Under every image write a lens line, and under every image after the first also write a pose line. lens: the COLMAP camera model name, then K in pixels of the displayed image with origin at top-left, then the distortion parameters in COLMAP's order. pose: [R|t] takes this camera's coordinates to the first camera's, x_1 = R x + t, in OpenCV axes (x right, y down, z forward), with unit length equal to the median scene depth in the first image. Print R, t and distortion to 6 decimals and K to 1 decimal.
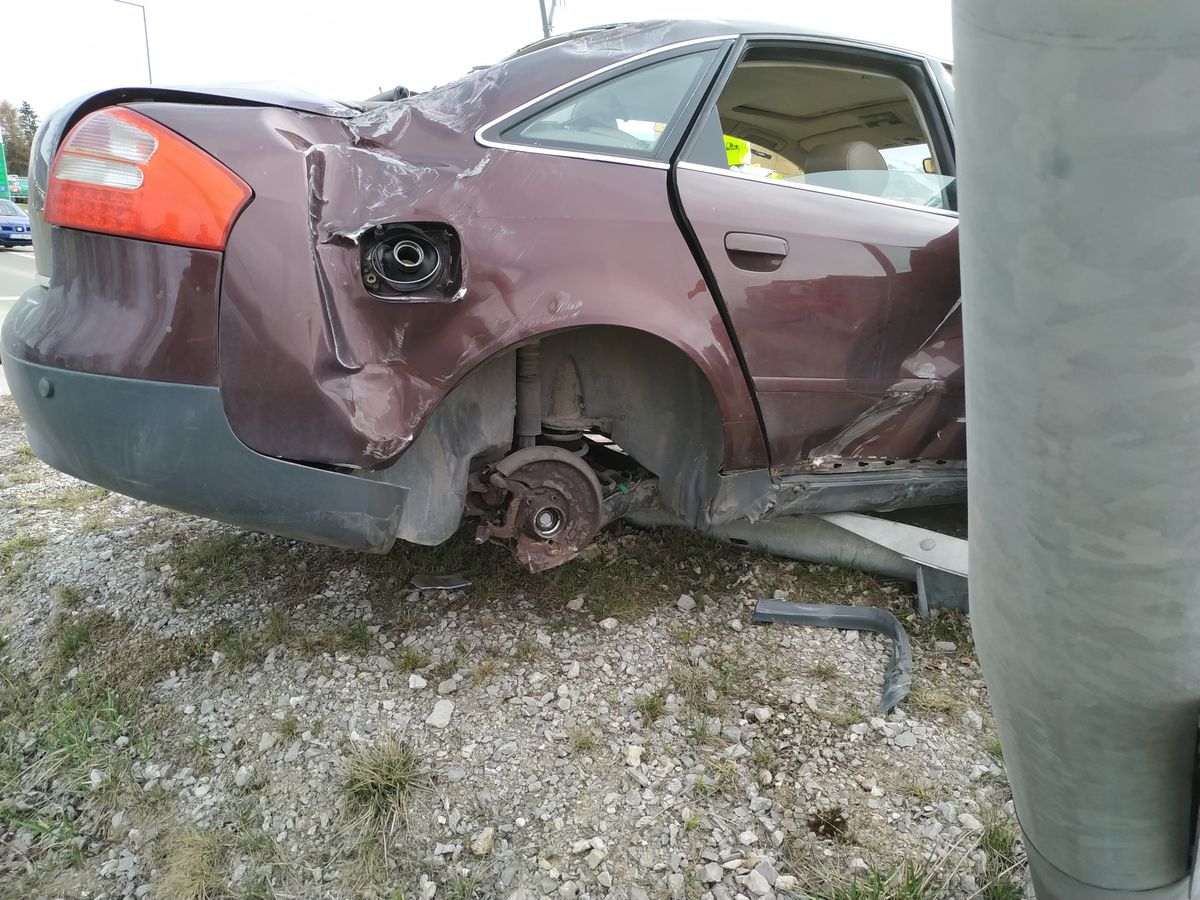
lens RADIAL K [[862.3, 0, 596.4], [0, 862.3, 446.2], [0, 0, 1]] dist [0.009324, -0.028161]
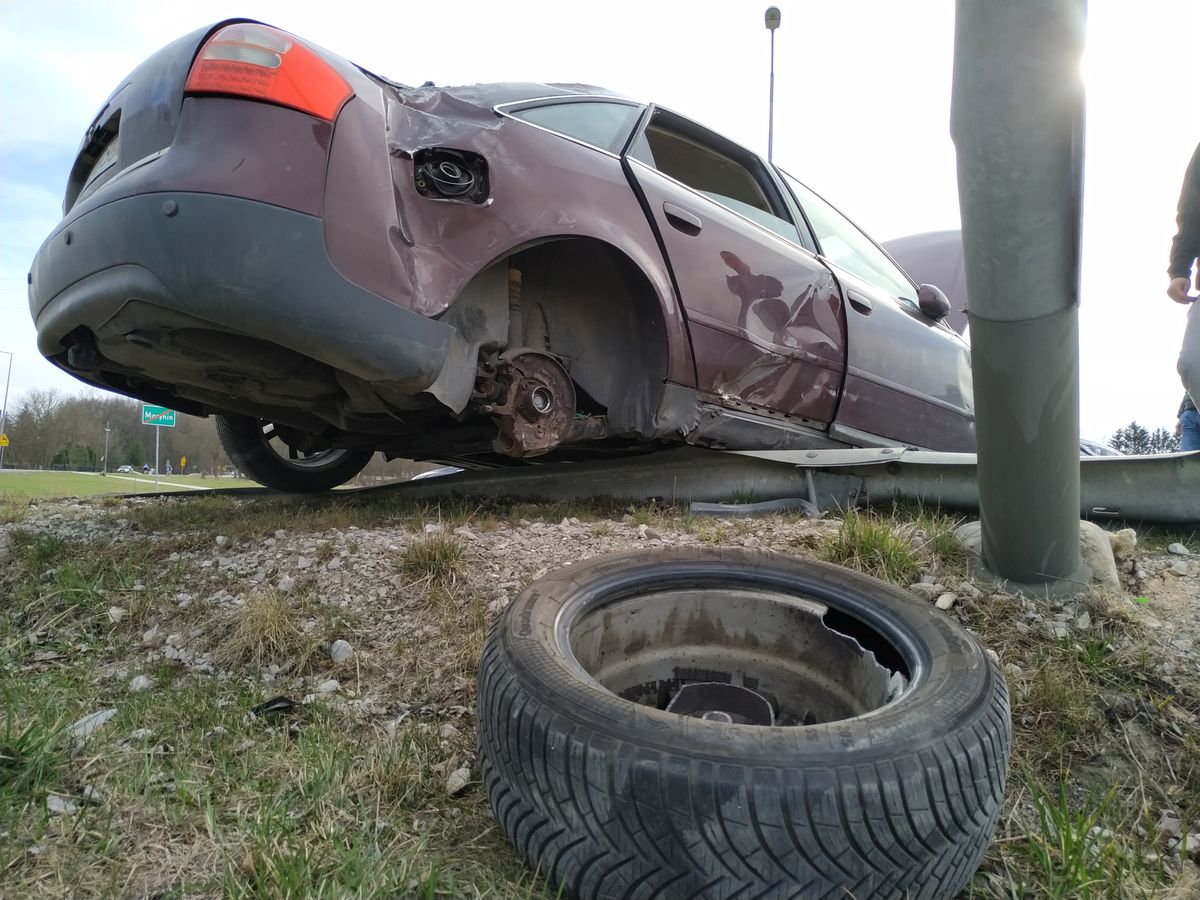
lens RADIAL K [[862.3, 0, 604.3], [0, 862.3, 453.1], [0, 0, 1]] dist [0.009324, -0.028161]
pose [[0.963514, 0.017728, 0.267069, -0.307981], [0.066819, 0.950279, -0.304146, 0.559532], [-0.259182, 0.310895, 0.914423, -0.130861]]
